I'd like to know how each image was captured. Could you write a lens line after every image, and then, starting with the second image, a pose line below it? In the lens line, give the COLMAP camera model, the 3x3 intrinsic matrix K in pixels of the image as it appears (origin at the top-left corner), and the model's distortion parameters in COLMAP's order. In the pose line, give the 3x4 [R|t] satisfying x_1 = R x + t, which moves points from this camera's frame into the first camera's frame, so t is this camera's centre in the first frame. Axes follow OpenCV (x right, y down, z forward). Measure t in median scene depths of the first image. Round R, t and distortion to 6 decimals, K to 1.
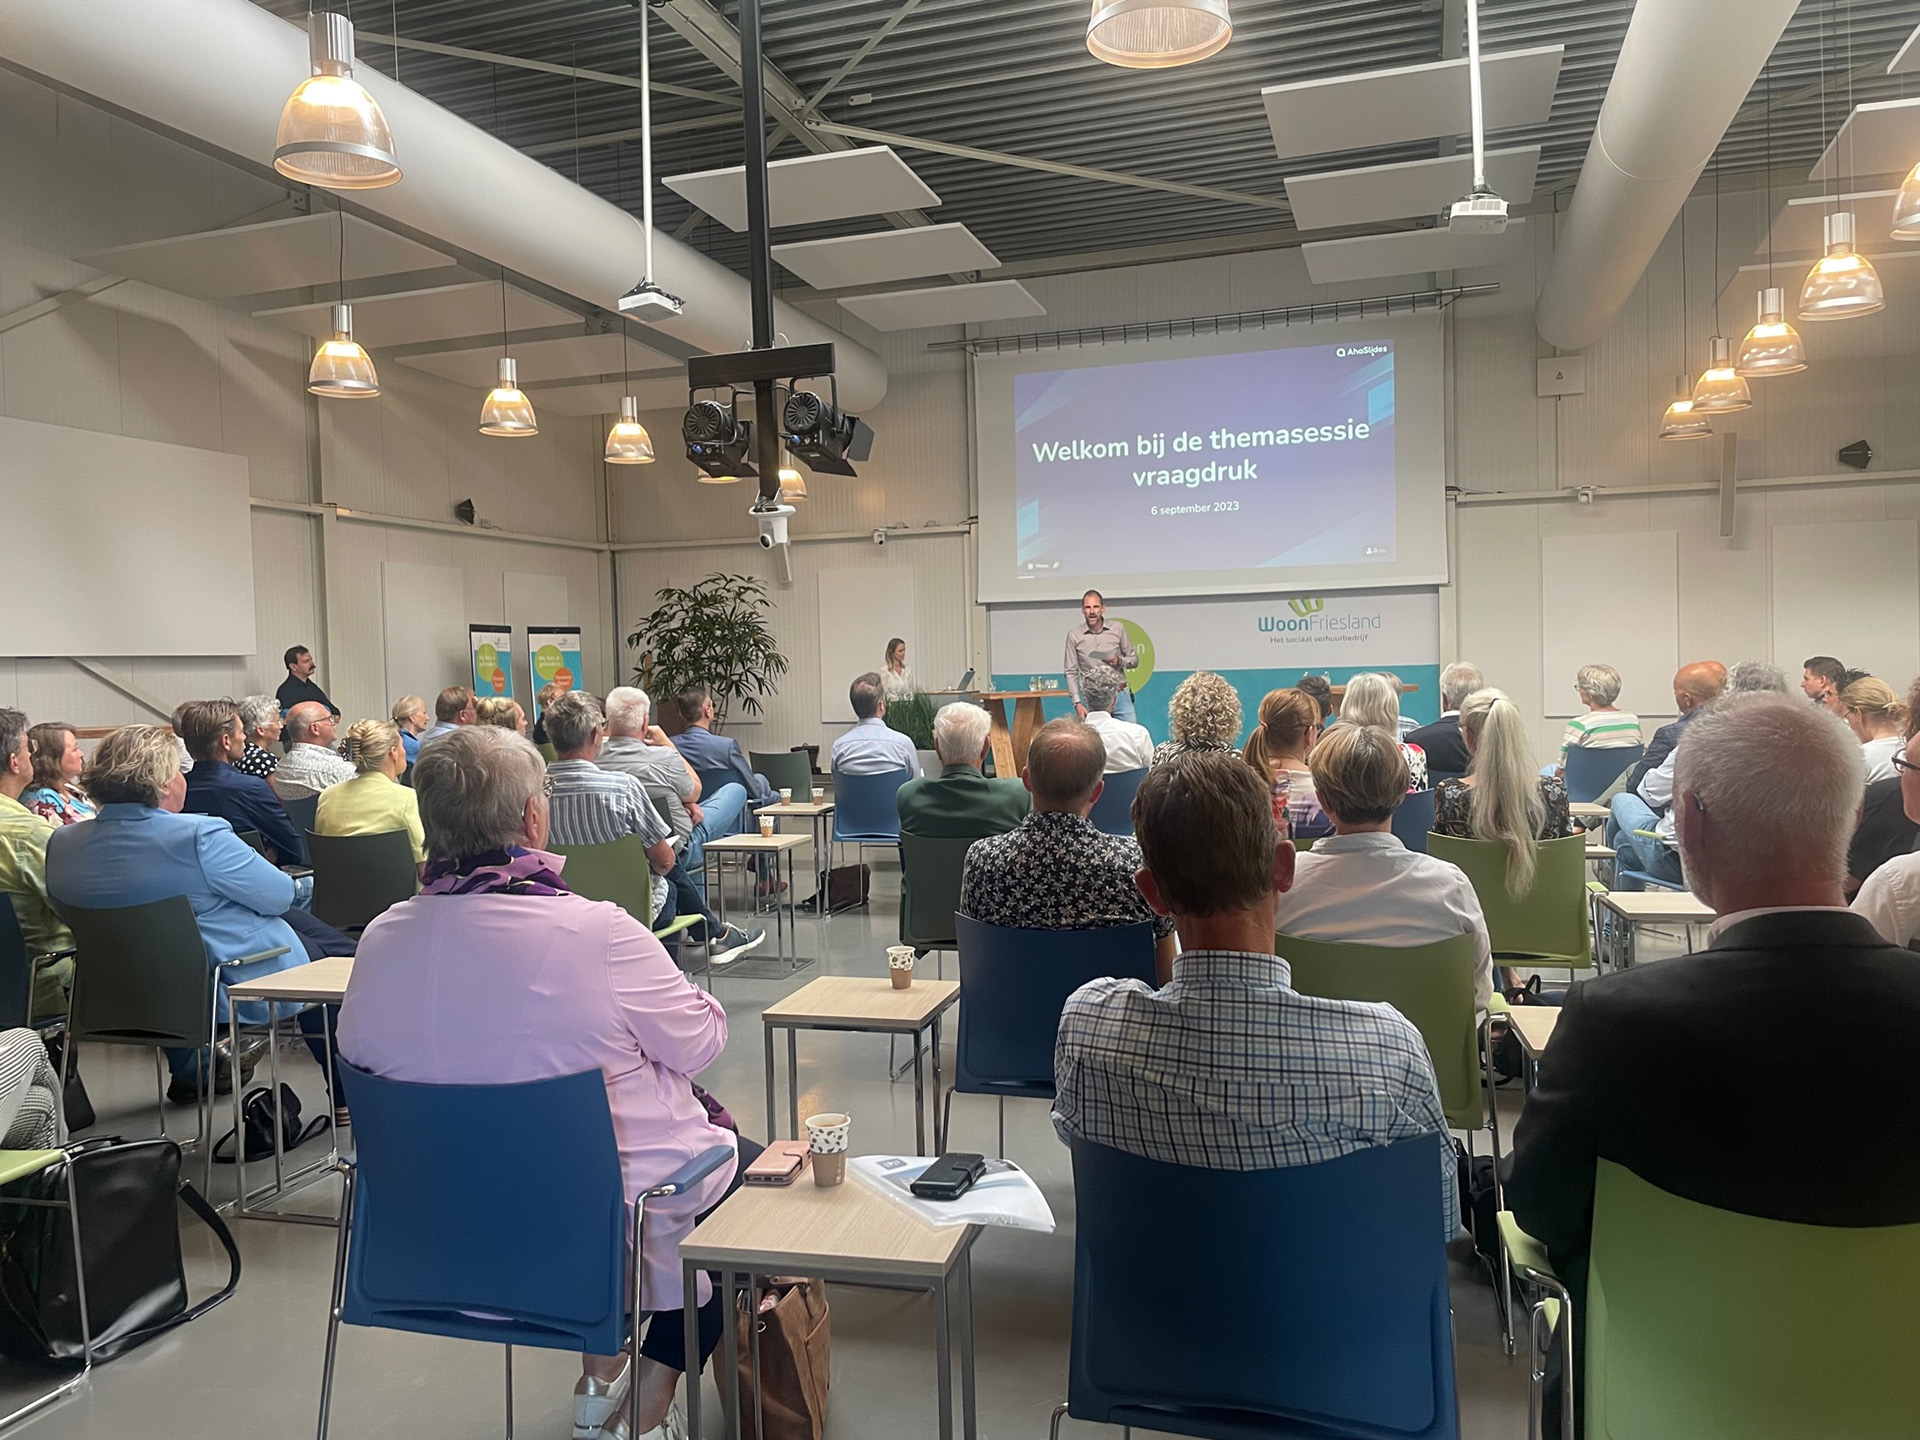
lens RADIAL K [[1426.9, 0, 949.3], [0, 1426.9, 709.0], [0, 0, 1]] dist [0.083315, -0.093525]
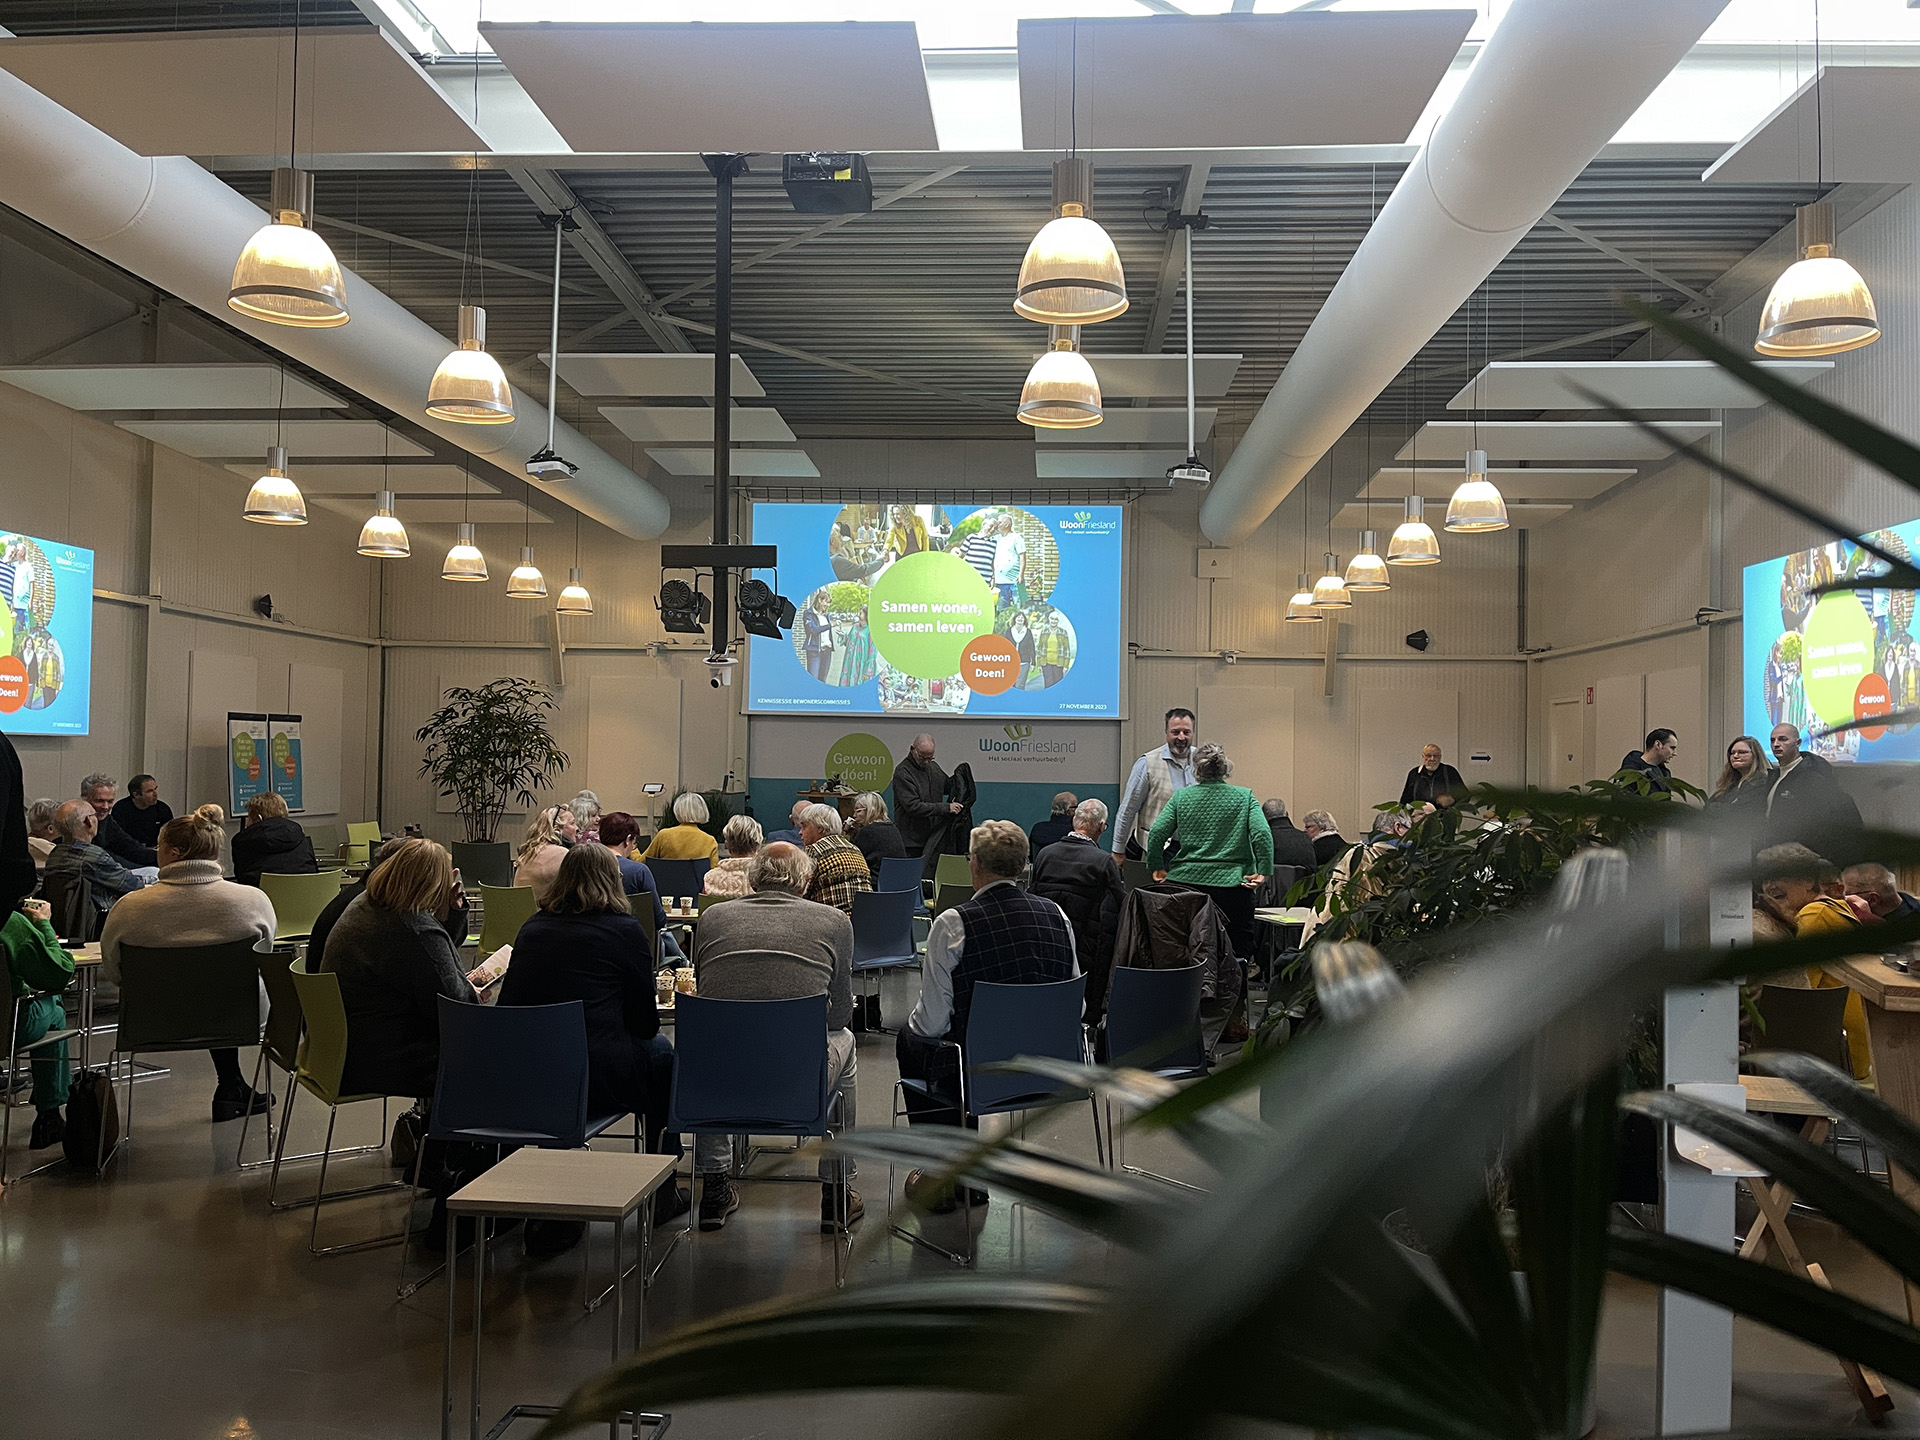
lens RADIAL K [[1443.7, 0, 960.0], [0, 1443.7, 720.0], [0, 0, 1]] dist [0.089226, -0.105442]
pose [[0.965986, 0.049267, 0.253857, -0.125144], [-0.033780, 0.997312, -0.065014, -0.000710], [-0.256377, 0.054227, 0.965054, -0.188869]]
